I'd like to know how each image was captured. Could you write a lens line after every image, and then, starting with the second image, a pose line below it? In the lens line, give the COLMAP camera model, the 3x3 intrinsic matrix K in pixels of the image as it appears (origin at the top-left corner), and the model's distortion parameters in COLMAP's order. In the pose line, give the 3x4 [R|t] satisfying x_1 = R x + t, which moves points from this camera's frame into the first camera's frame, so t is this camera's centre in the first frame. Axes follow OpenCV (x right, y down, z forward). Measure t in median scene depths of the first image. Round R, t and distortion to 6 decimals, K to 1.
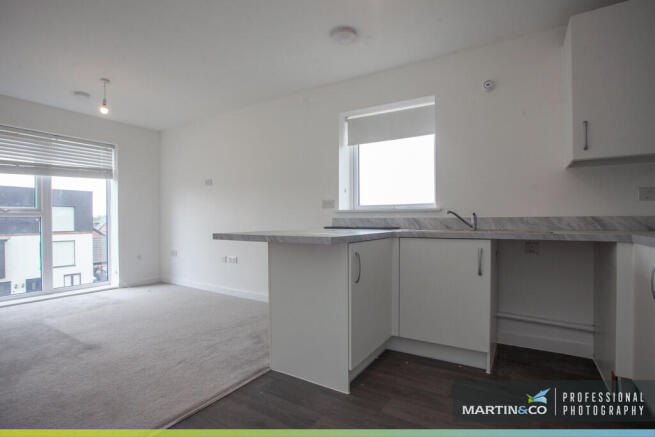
lens RADIAL K [[326.5, 0, 318.8], [0, 326.5, 221.8], [0, 0, 1]] dist [-0.066636, 0.034110]
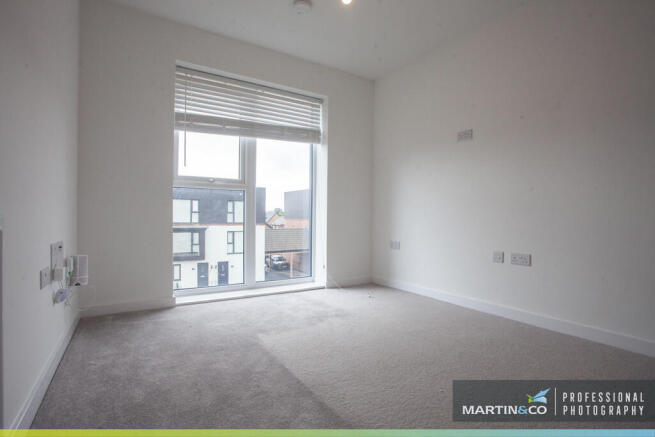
lens RADIAL K [[318.1, 0, 320.6], [0, 318.1, 220.9], [0, 0, 1]] dist [-0.064409, -0.000354]
pose [[0.908995, 0.019069, -0.416370, -0.403482], [-0.017417, 0.999818, 0.007765, 0.054882], [0.416442, 0.000194, 0.909162, 0.387807]]
